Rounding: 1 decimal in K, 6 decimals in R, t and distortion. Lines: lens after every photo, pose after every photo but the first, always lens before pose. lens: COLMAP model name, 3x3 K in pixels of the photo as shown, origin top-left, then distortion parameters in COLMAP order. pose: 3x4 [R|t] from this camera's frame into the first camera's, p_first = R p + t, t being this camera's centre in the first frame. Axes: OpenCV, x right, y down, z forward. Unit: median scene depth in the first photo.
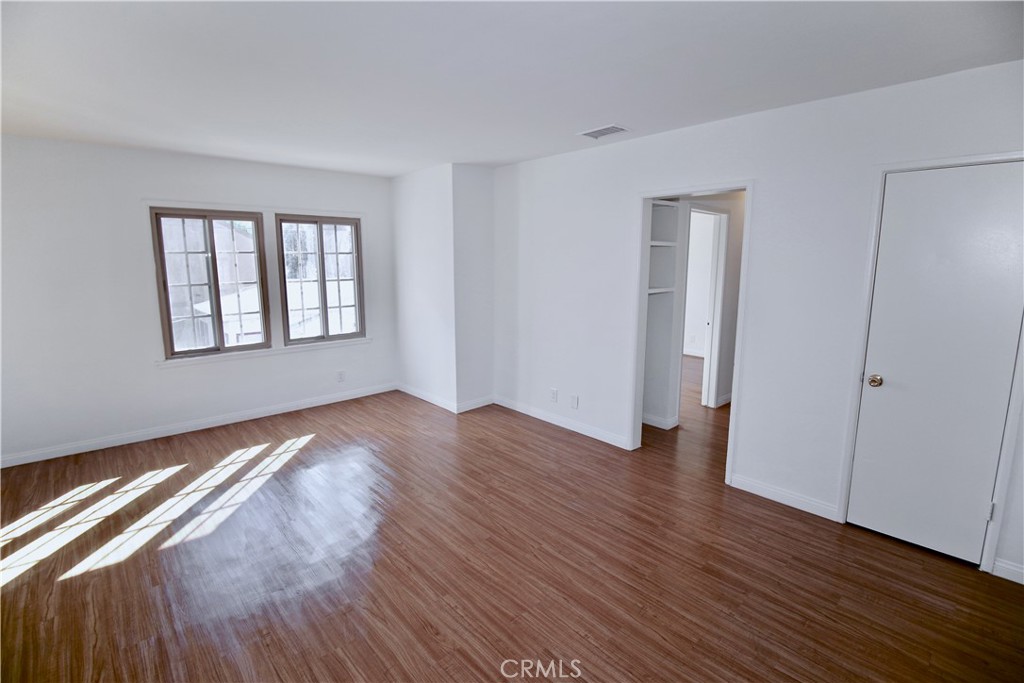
lens RADIAL K [[471.4, 0, 516.0], [0, 471.4, 347.9], [0, 0, 1]] dist [-0.015470, -0.001050]
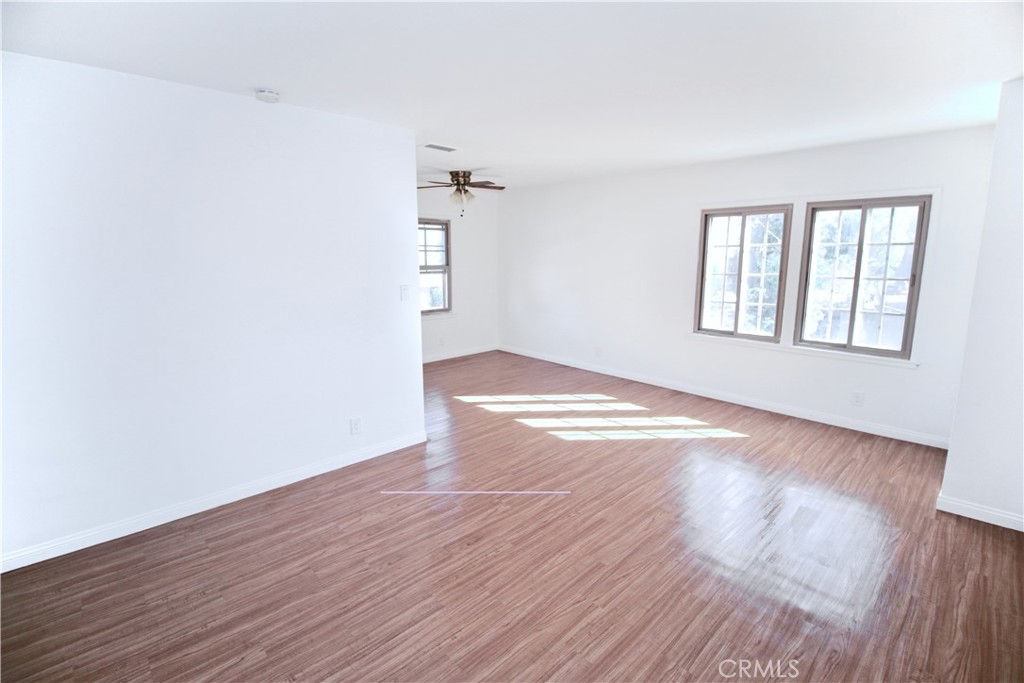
lens RADIAL K [[471.4, 0, 506.0], [0, 471.4, 341.0], [0, 0, 1]] dist [-0.015470, -0.001050]
pose [[0.007253, 0.184467, -0.982812, 0.544384], [-0.182508, 0.966574, 0.180072, -0.097591], [0.983178, 0.178065, 0.040677, 0.521472]]
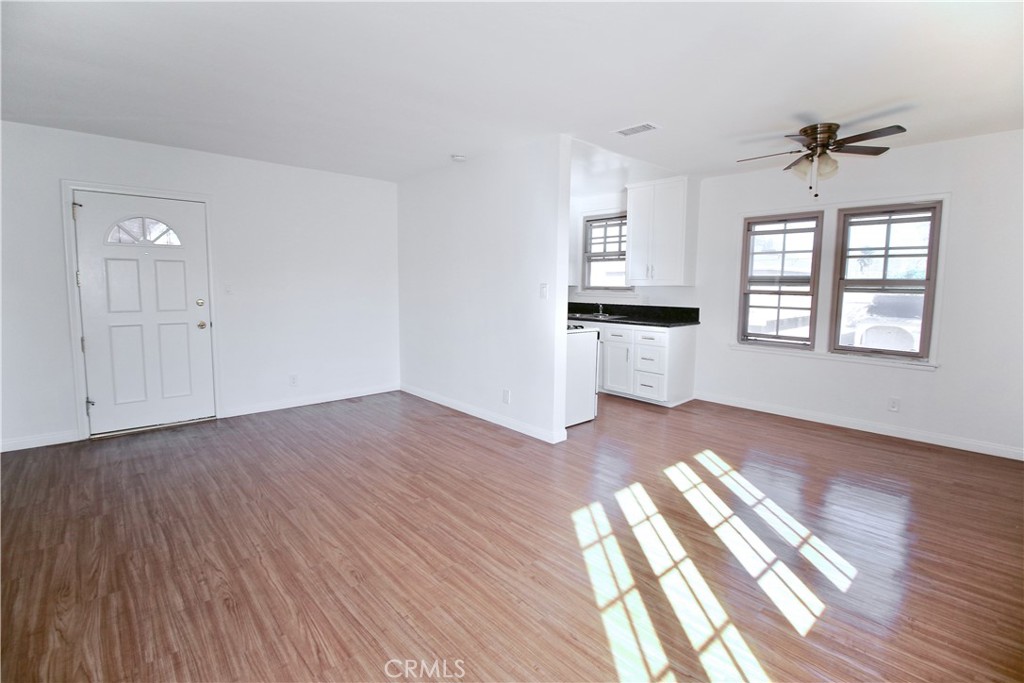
lens RADIAL K [[471.4, 0, 517.7], [0, 471.4, 327.5], [0, 0, 1]] dist [-0.015470, -0.001050]
pose [[-0.999958, -0.008893, -0.002014, -0.400480], [-0.009103, 0.960720, 0.277371, -0.191241], [-0.000532, 0.277378, -0.960761, 1.375950]]
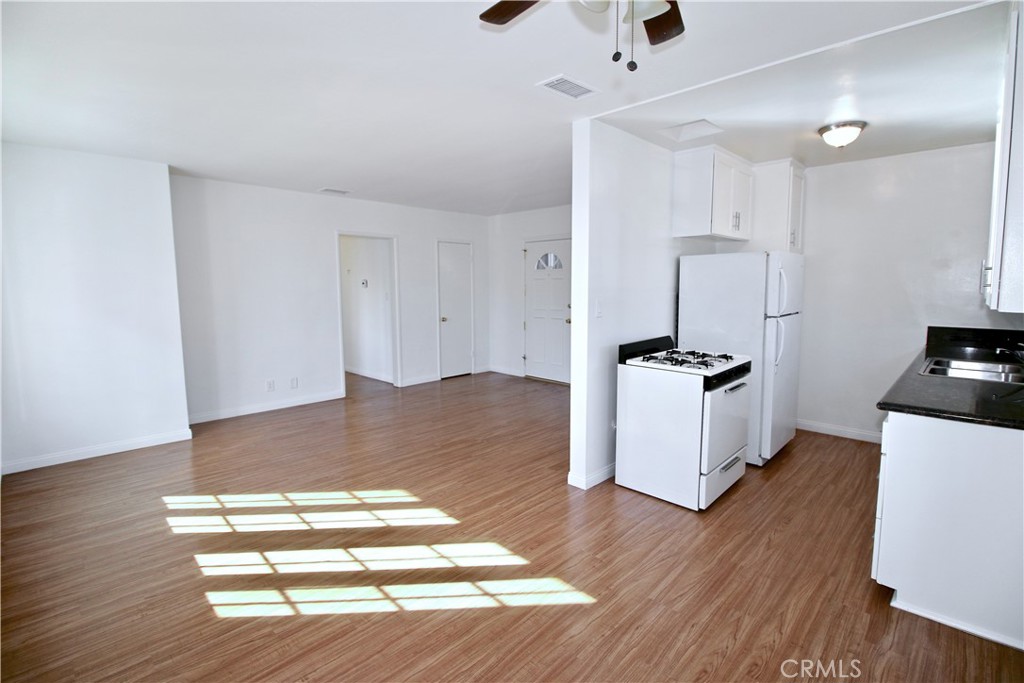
lens RADIAL K [[471.4, 0, 512.2], [0, 471.4, 338.2], [0, 0, 1]] dist [-0.015470, -0.001050]
pose [[-0.053512, -0.114008, 0.992038, -1.362542], [0.188462, 0.974454, 0.122153, -0.055598], [-0.980622, 0.193498, -0.030659, 0.507201]]
